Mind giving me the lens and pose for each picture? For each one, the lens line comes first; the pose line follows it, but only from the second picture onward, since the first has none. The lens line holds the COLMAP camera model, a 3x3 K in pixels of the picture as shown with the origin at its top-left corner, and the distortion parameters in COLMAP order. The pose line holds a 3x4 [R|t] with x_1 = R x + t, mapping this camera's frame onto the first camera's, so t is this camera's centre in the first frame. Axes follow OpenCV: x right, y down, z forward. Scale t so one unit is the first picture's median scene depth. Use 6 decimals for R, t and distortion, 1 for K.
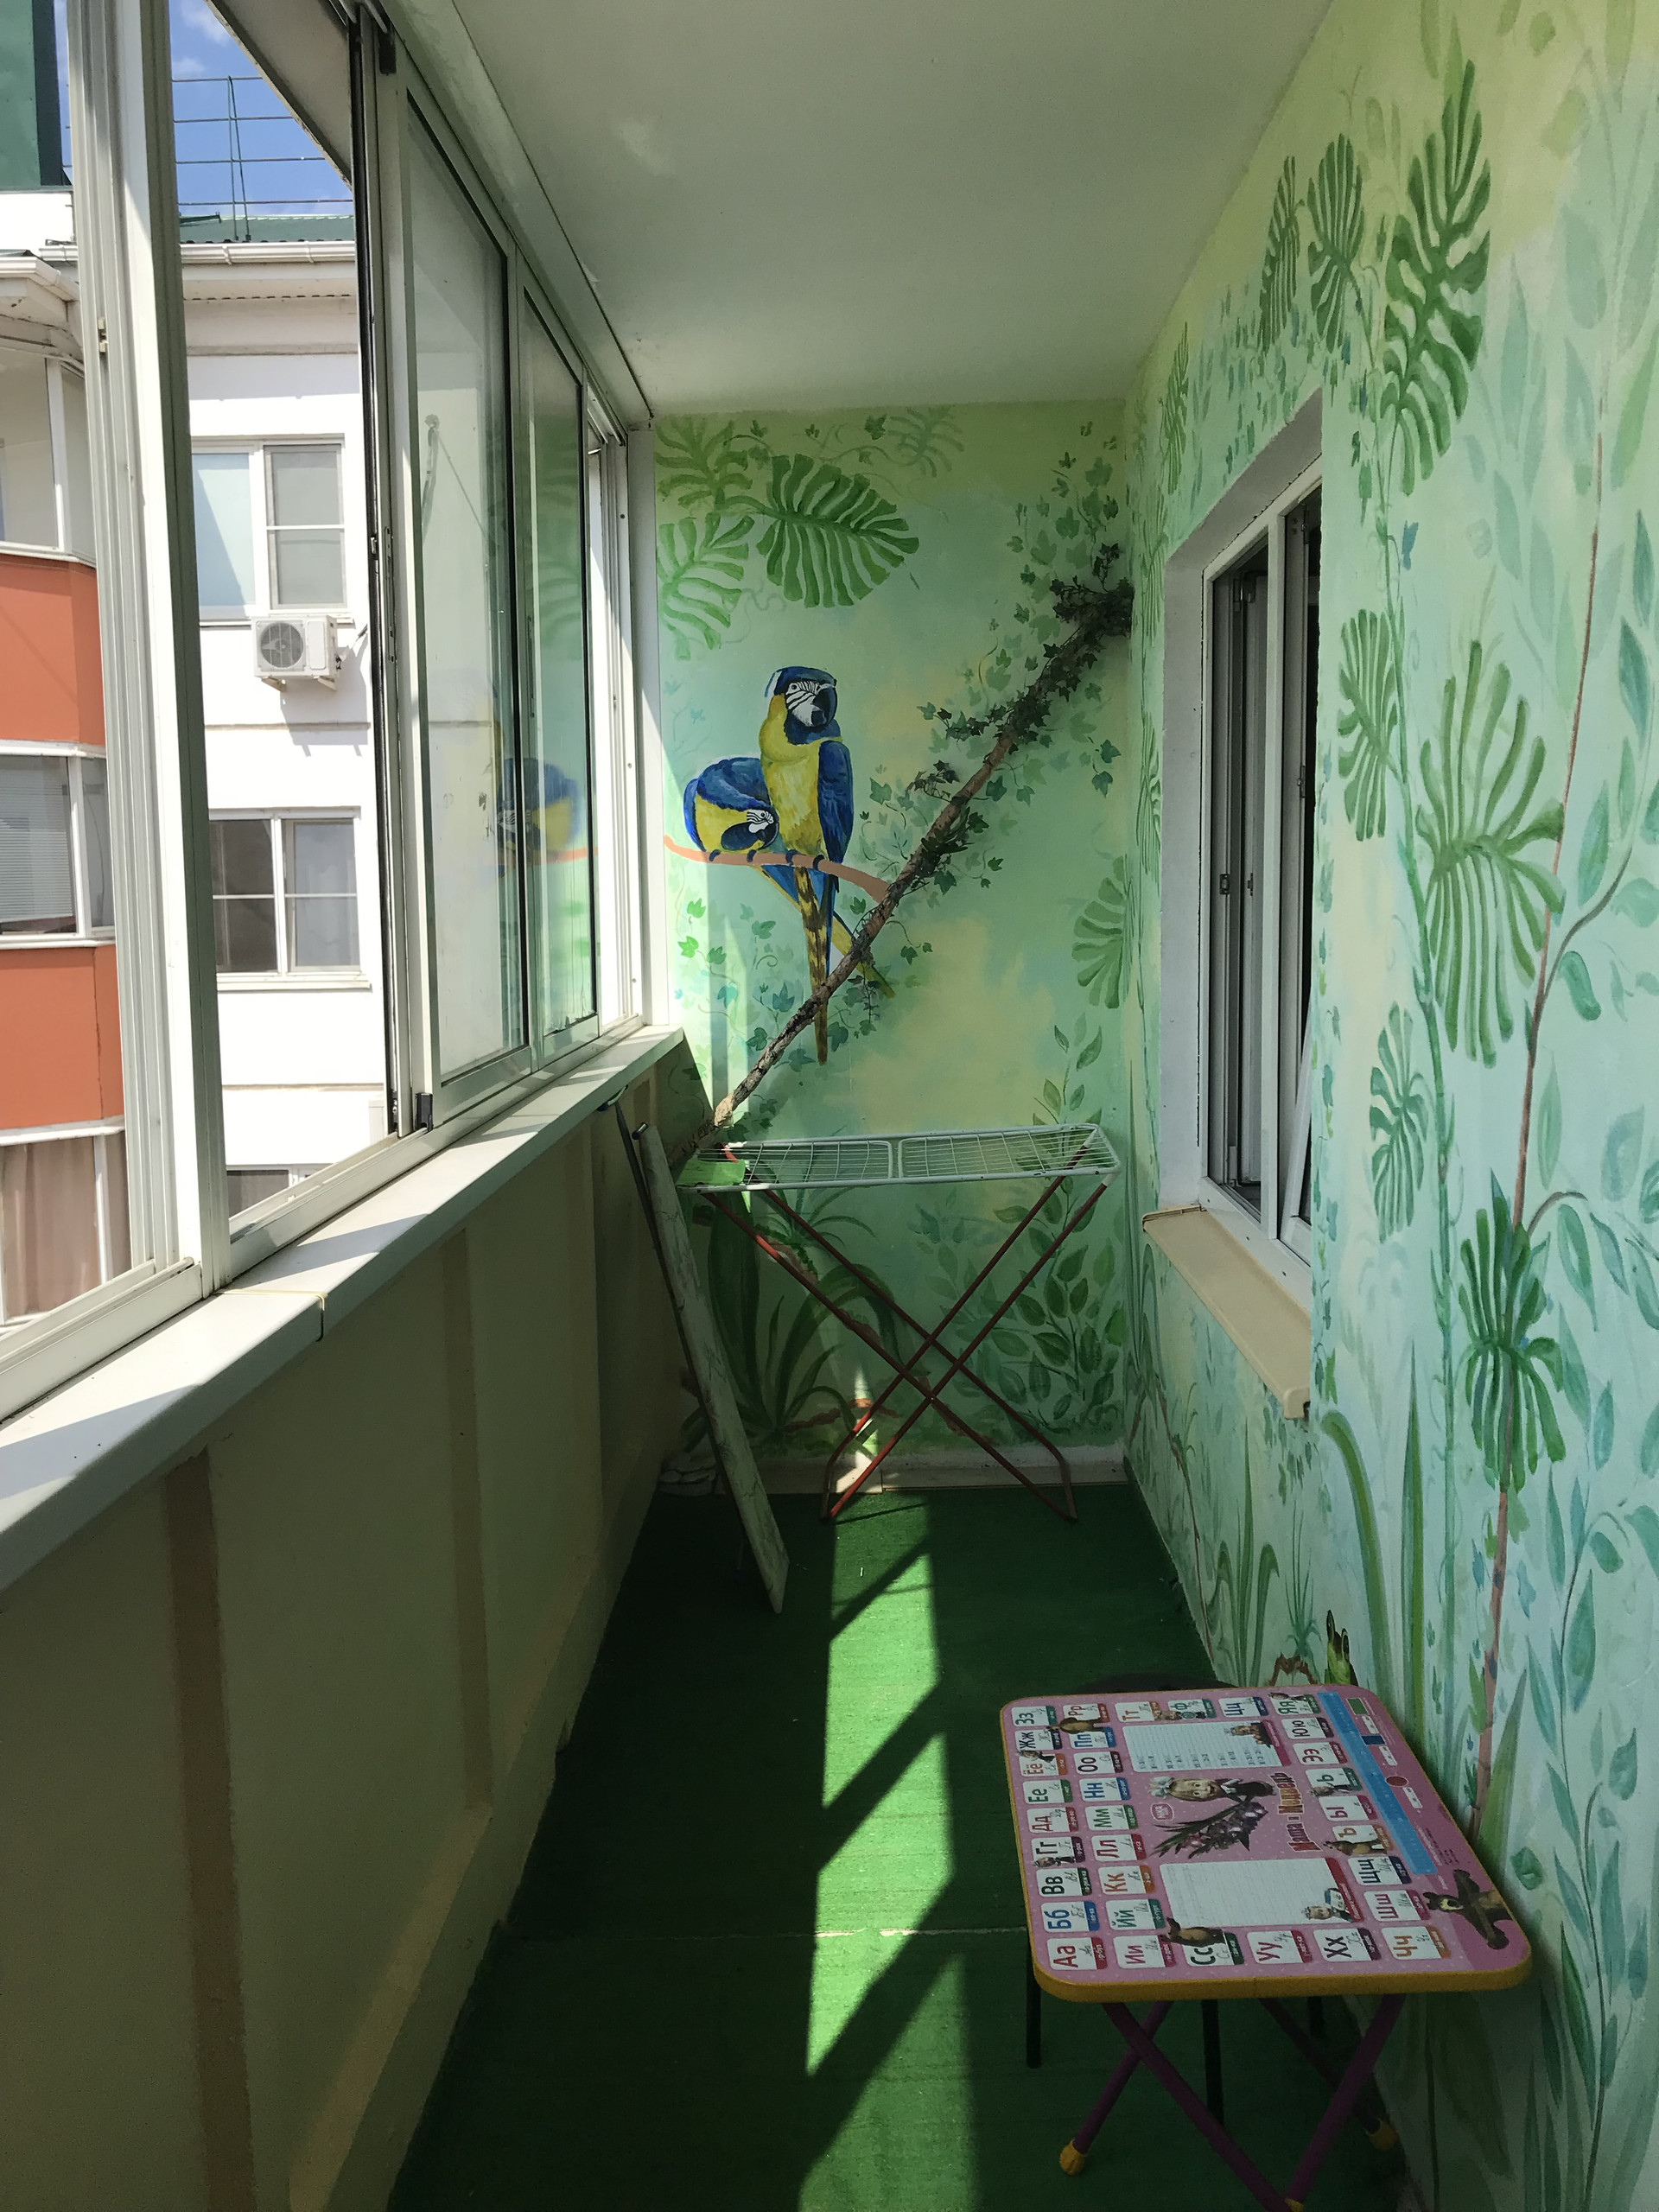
lens RADIAL K [[1830.1, 0, 839.6], [0, 1830.1, 1105.7], [0, 0, 1]] dist [0.002792, 0.002398]
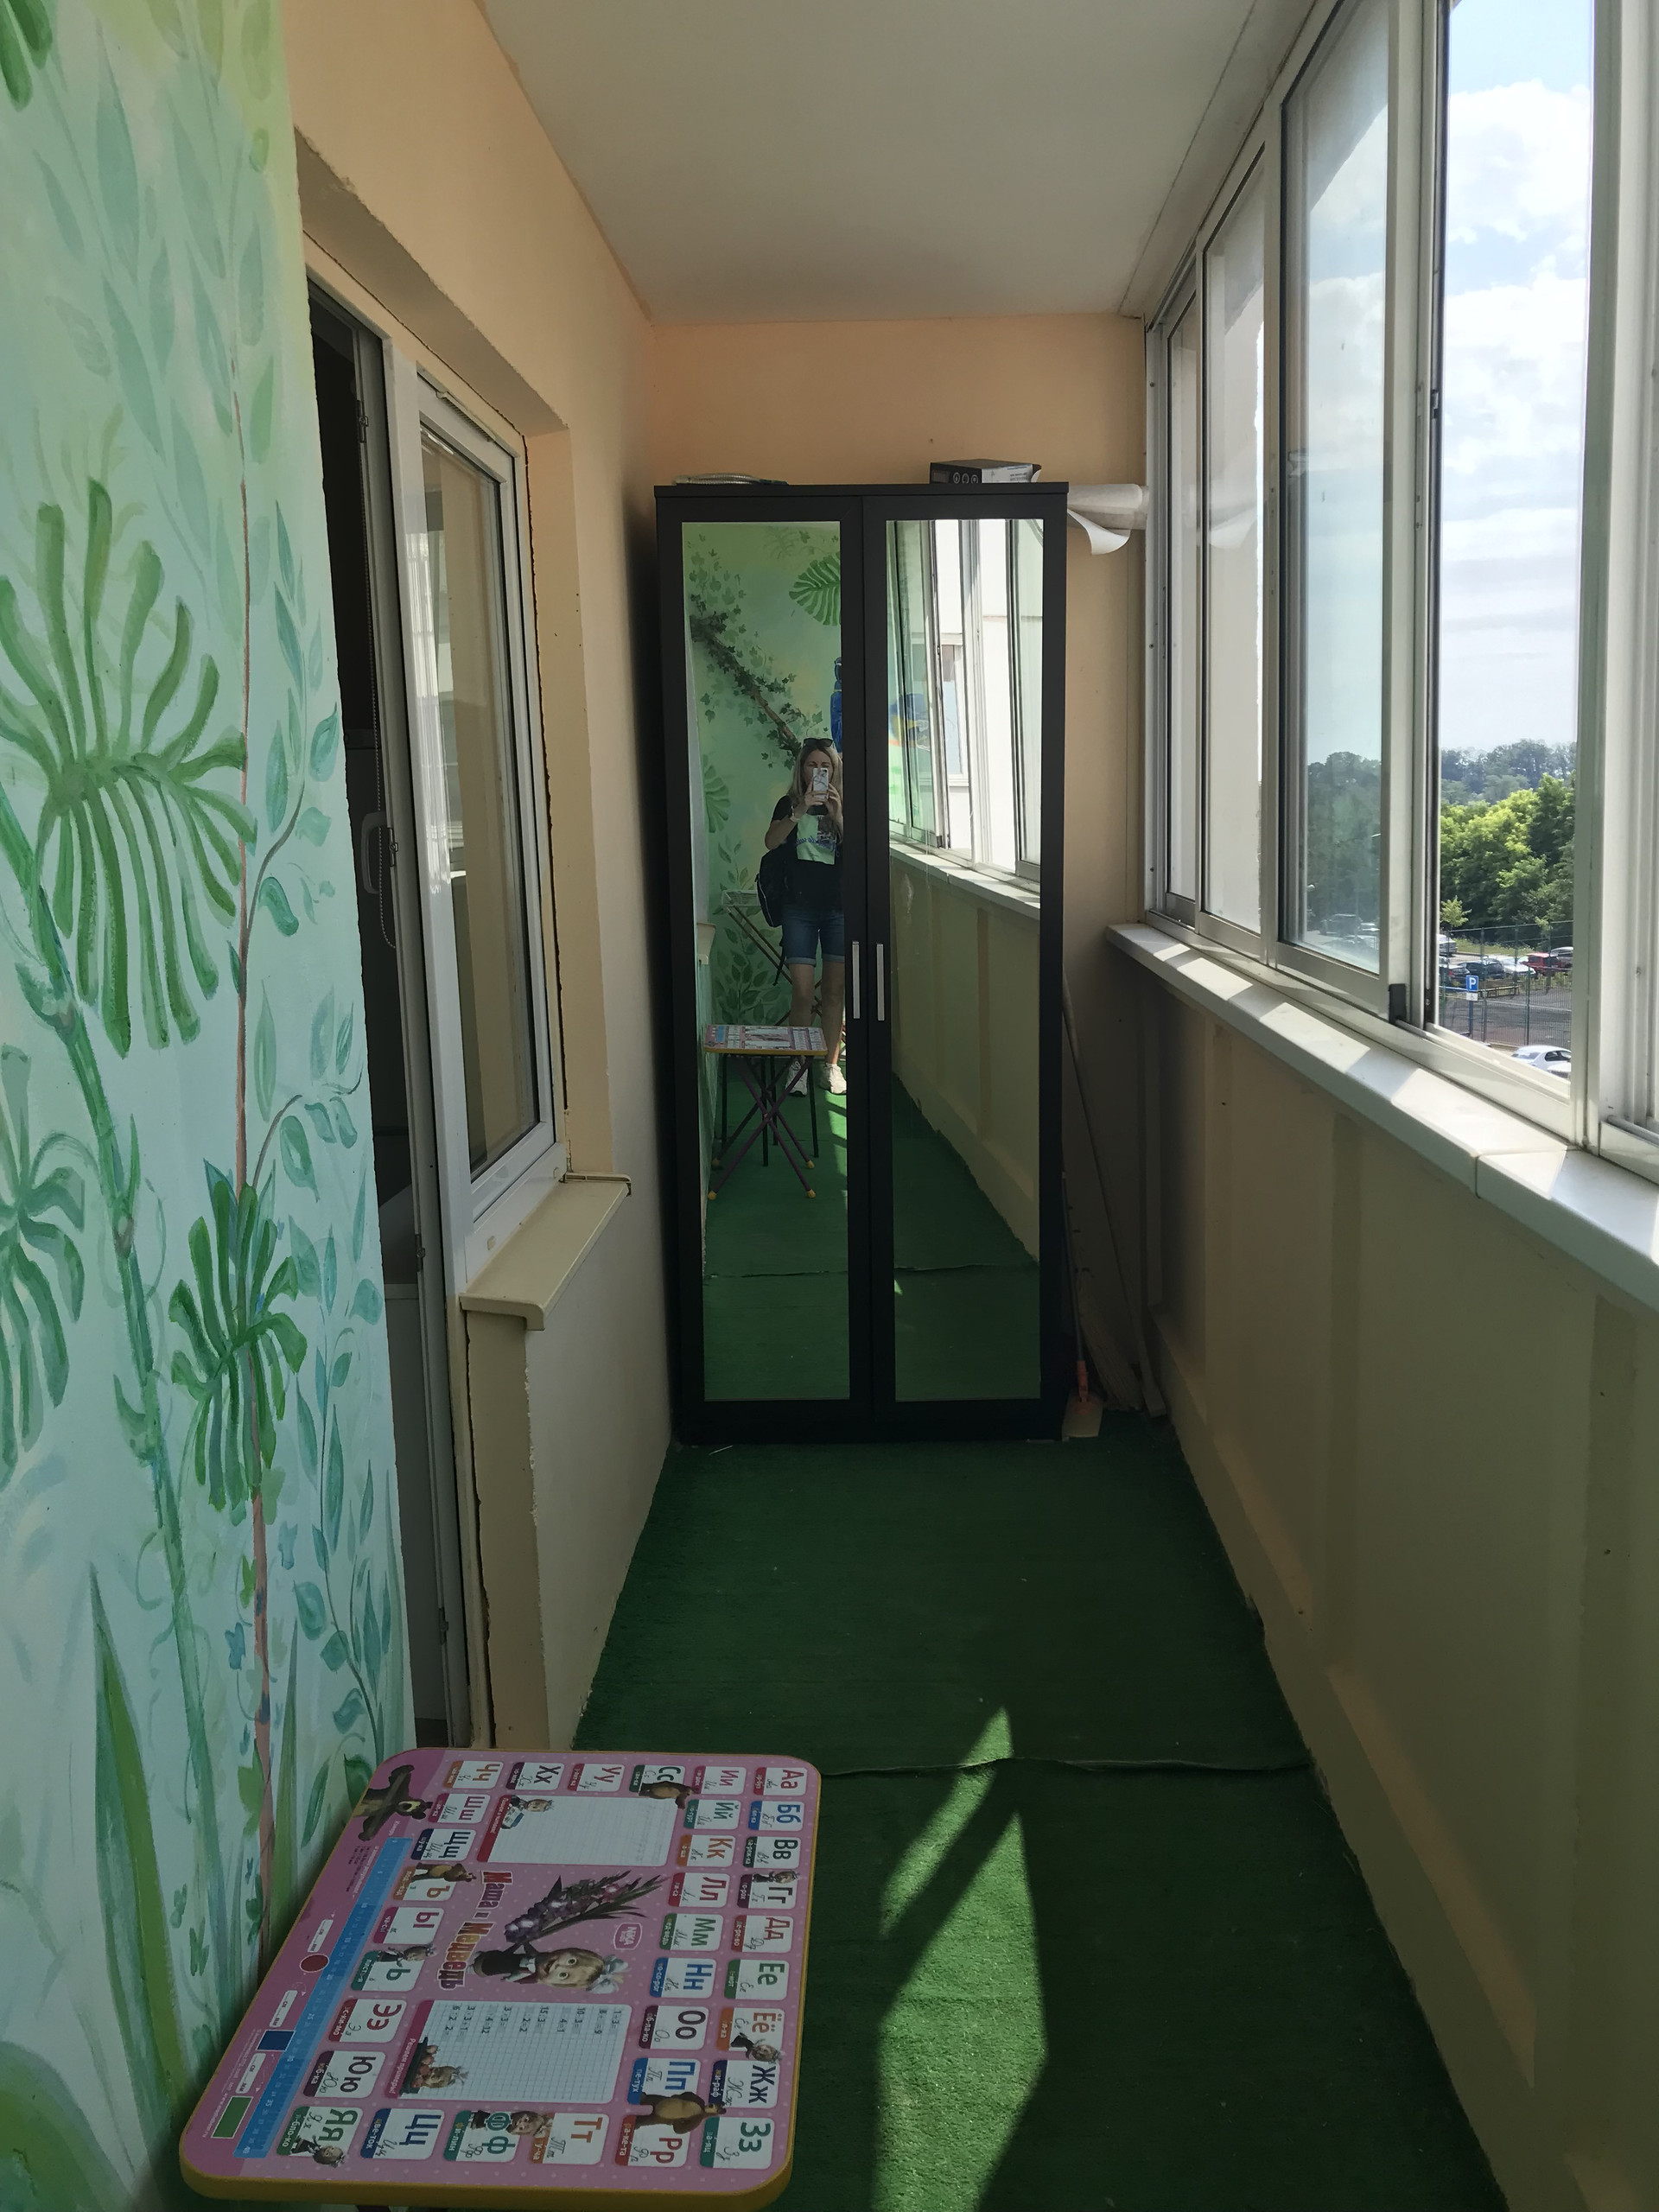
lens RADIAL K [[1830.1, 0, 838.8], [0, 1830.1, 1099.3], [0, 0, 1]] dist [0.002792, 0.002398]
pose [[-0.998680, 0.049071, 0.015202, 0.054189], [0.051364, 0.958780, 0.279470, -0.208543], [-0.000862, 0.279882, -0.960034, 1.782266]]
